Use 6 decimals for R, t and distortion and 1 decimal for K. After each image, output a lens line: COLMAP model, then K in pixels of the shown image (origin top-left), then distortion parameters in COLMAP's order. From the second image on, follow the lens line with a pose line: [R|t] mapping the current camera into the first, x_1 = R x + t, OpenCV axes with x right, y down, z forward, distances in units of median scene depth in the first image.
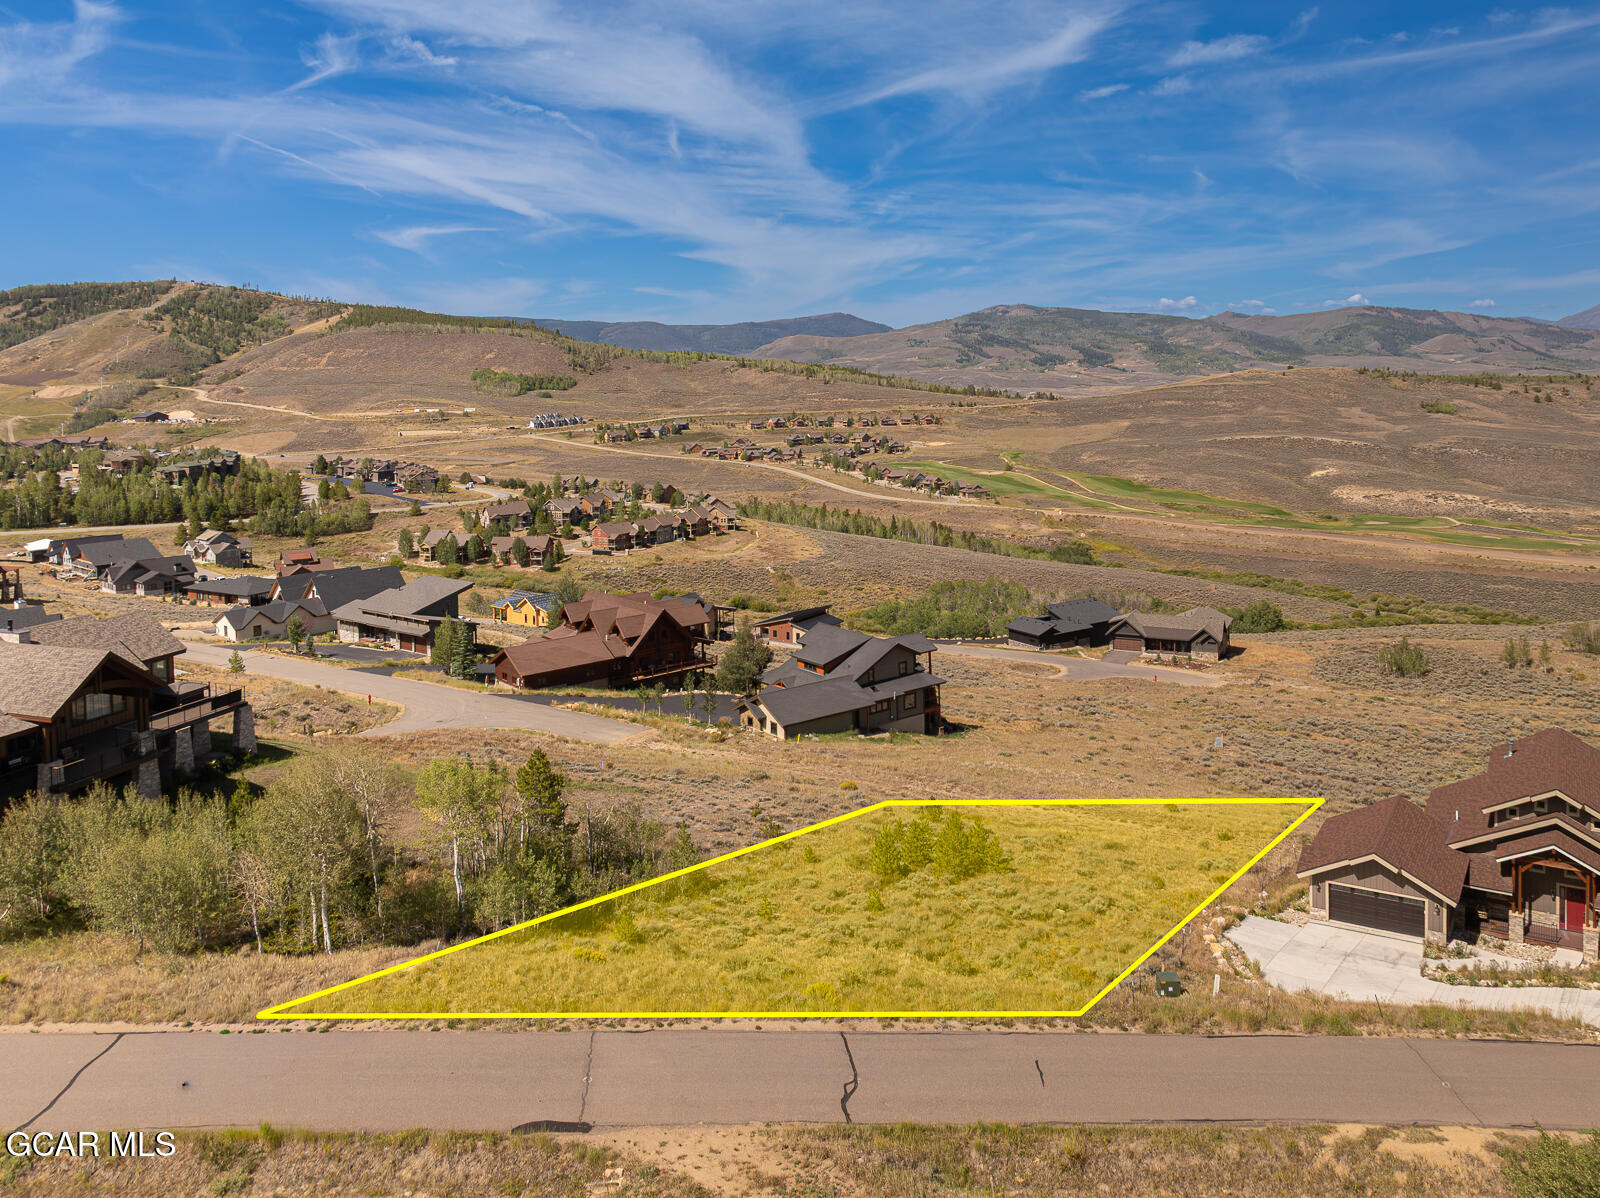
lens RADIAL K [[1309.0, 0, 873.3], [0, 1309.0, 519.6], [0, 0, 1]] dist [-0.012359, 0.006191]
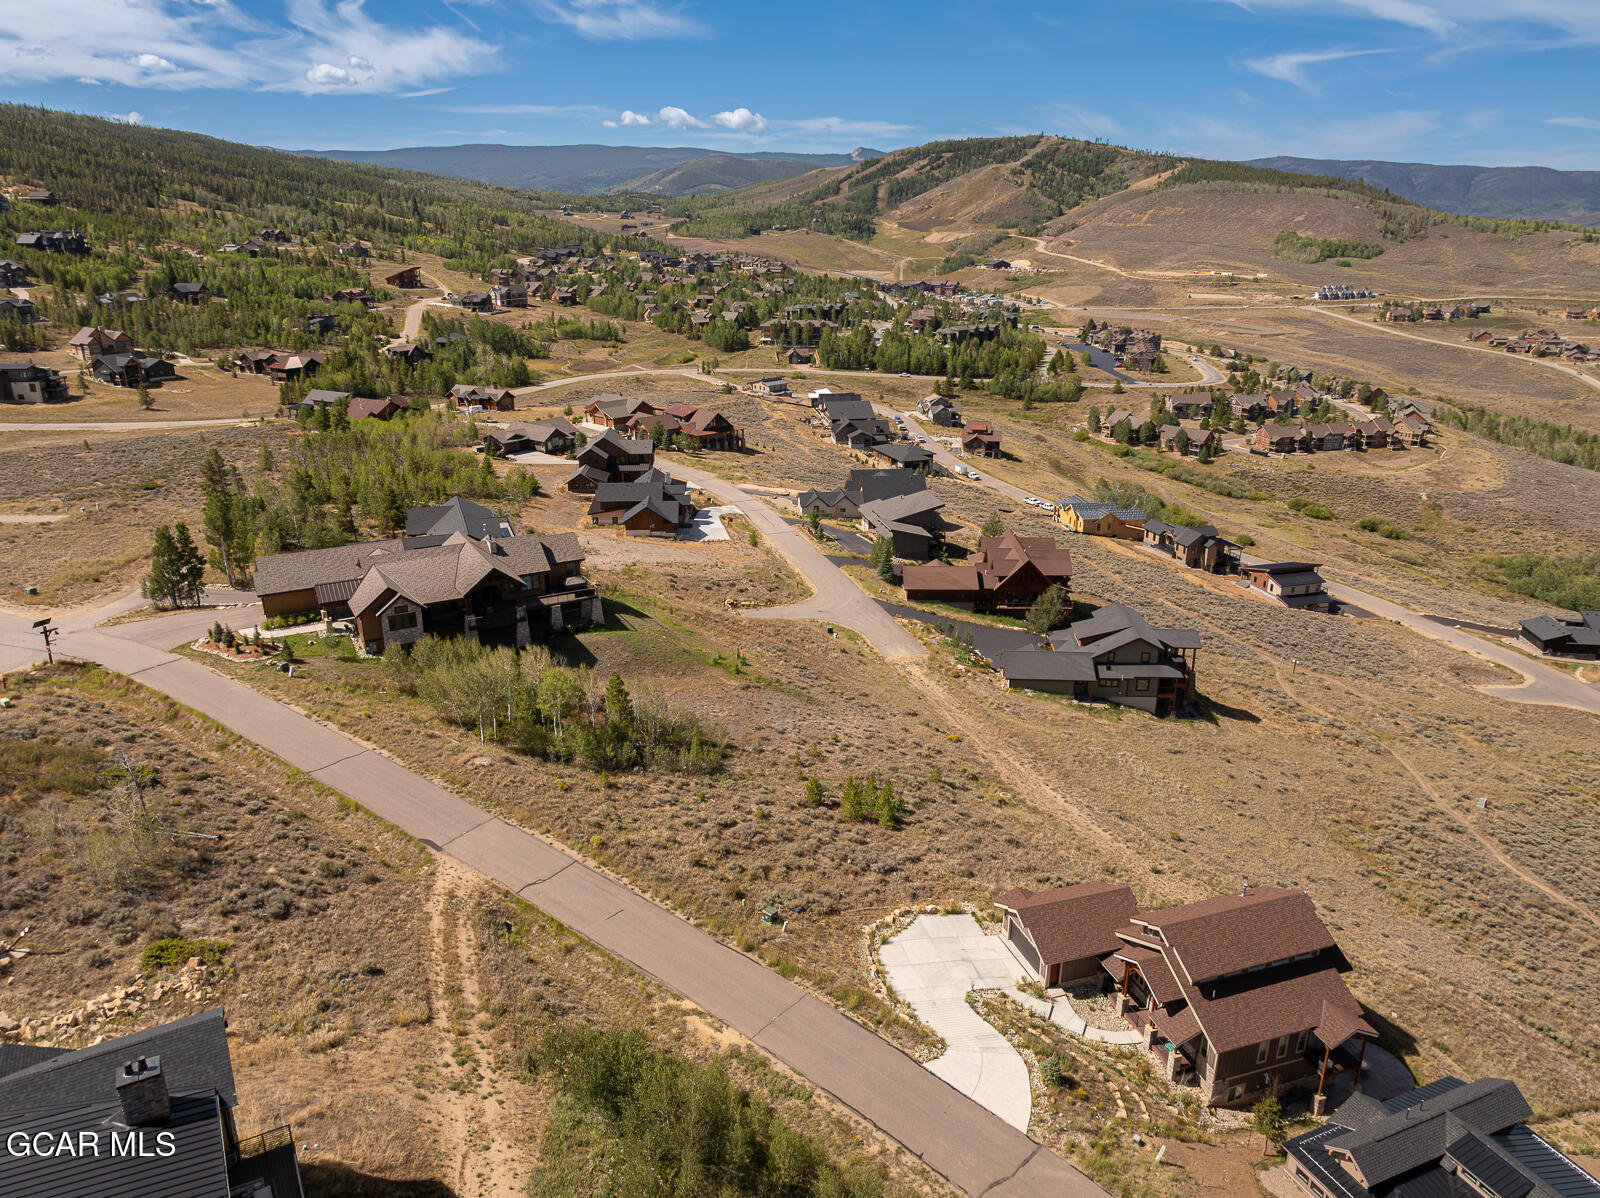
lens RADIAL K [[1123.3, 0, 790.8], [0, 1123.3, 805.5], [0, 0, 1]] dist [-0.014561, 0.004338]
pose [[0.734508, 0.349760, -0.581520, 0.096720], [-0.100985, 0.903737, 0.416007, -0.036476], [0.671044, -0.246836, 0.699122, 0.001144]]
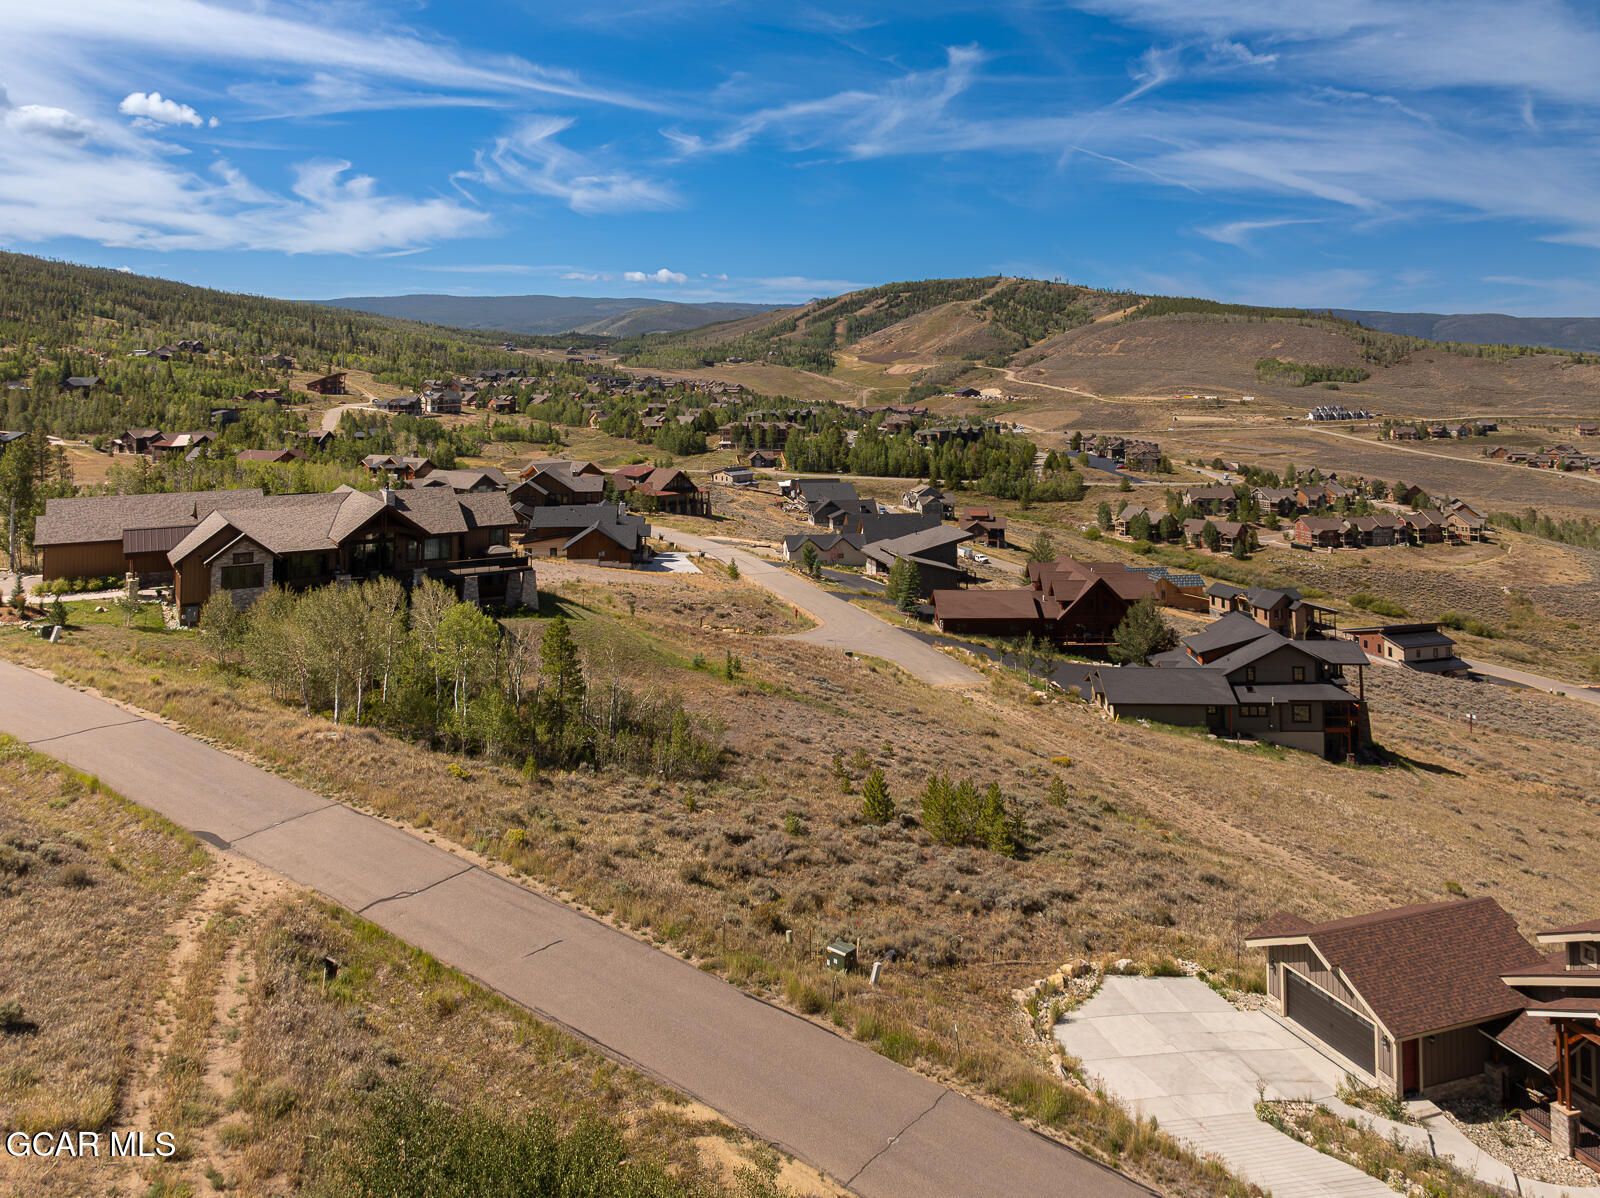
lens RADIAL K [[1288.9, 0, 771.7], [0, 1288.9, 411.8], [0, 0, 1]] dist [-0.016117, 0.002851]
pose [[0.752946, 0.046692, -0.656423, 0.068721], [-0.097259, 0.994421, -0.040825, 0.001892], [0.650855, 0.094582, 0.753287, 0.024058]]
